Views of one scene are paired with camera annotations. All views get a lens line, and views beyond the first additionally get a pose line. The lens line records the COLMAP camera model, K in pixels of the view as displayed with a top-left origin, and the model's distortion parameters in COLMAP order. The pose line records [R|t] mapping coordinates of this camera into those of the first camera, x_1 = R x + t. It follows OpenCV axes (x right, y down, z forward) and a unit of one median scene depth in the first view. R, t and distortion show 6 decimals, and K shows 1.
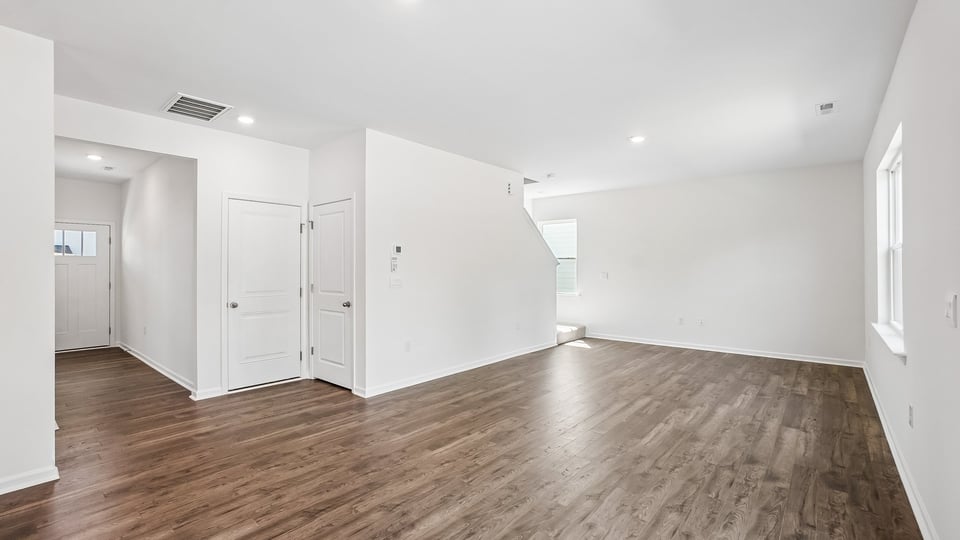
lens RADIAL K [[425.8, 0, 465.8], [0, 425.8, 267.7], [0, 0, 1]] dist [-0.026368, 0.005696]
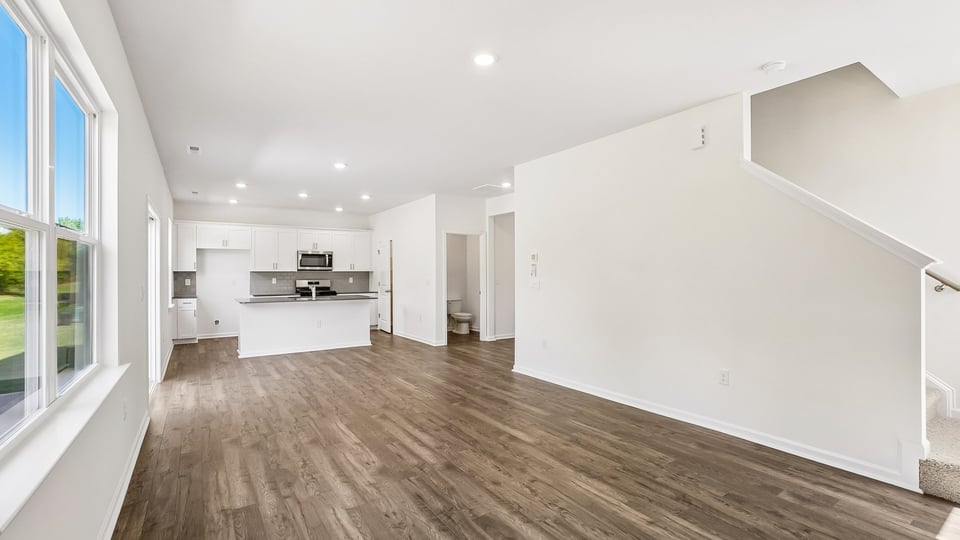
lens RADIAL K [[417.7, 0, 465.1], [0, 417.7, 276.7], [0, 0, 1]] dist [-0.002848, 0.000367]
pose [[-0.277842, 0.012640, -0.960544, 1.159182], [0.010264, 0.999895, 0.010189, -0.000577], [0.960572, -0.007028, -0.277943, 1.345261]]
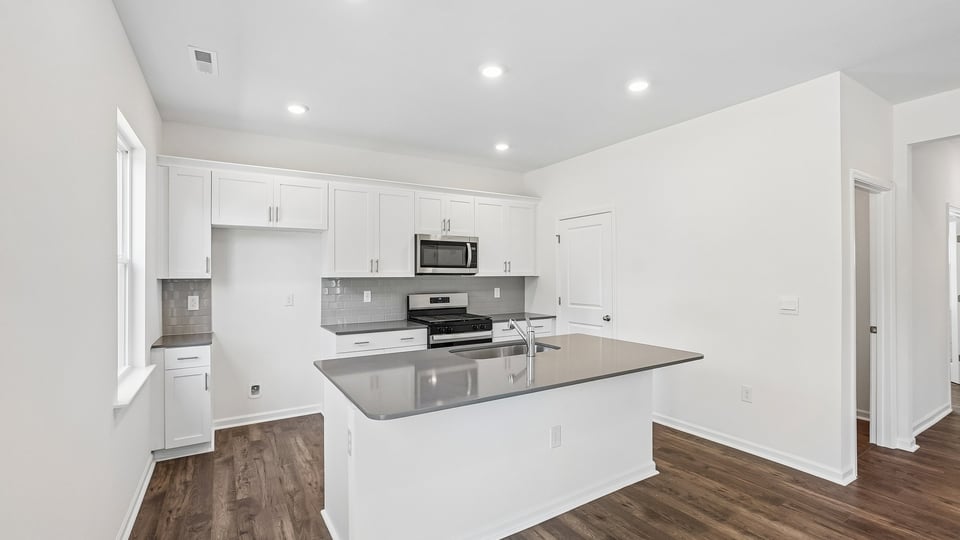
lens RADIAL K [[425.8, 0, 471.8], [0, 425.8, 278.1], [0, 0, 1]] dist [-0.026368, 0.005696]
pose [[-0.307744, 0.010929, -0.951406, 0.202703], [0.012597, 0.999893, 0.007412, -0.020146], [0.951386, -0.009704, -0.307849, 0.268211]]
